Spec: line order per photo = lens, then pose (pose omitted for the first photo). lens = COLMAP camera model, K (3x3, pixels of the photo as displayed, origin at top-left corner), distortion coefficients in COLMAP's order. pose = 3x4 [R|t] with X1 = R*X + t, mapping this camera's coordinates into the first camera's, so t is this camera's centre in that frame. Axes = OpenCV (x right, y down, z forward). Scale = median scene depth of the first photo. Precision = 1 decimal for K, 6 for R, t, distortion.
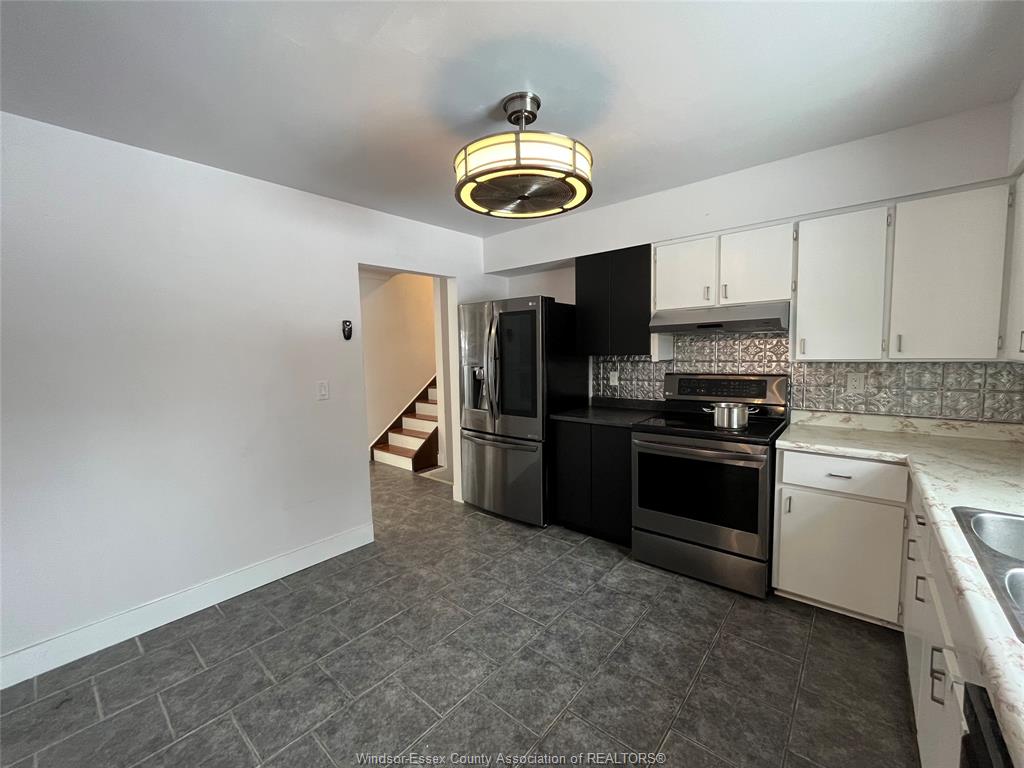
lens RADIAL K [[413.8, 0, 512.0], [0, 413.8, 382.2], [0, 0, 1]] dist [-0.004072, -0.000272]
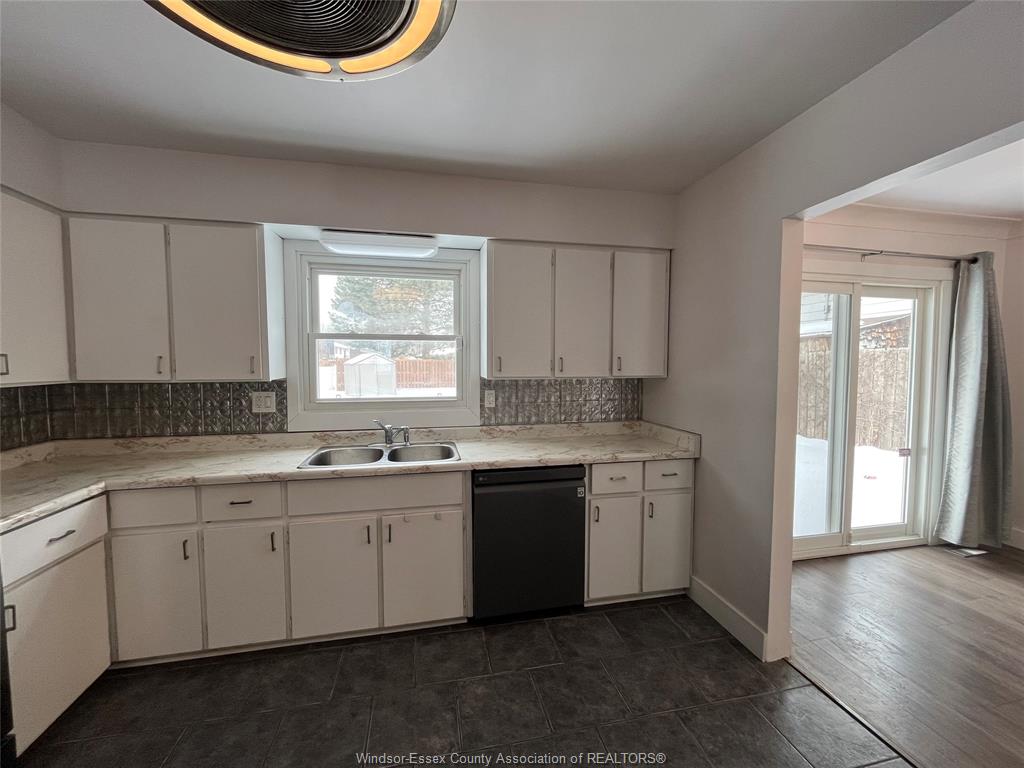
lens RADIAL K [[413.8, 0, 513.0], [0, 413.8, 383.1], [0, 0, 1]] dist [-0.004072, -0.000272]
pose [[-0.789569, -0.010725, 0.613568, -0.346437], [0.060185, 0.993674, 0.094818, -0.080762], [-0.610703, 0.111793, -0.783928, 1.120333]]
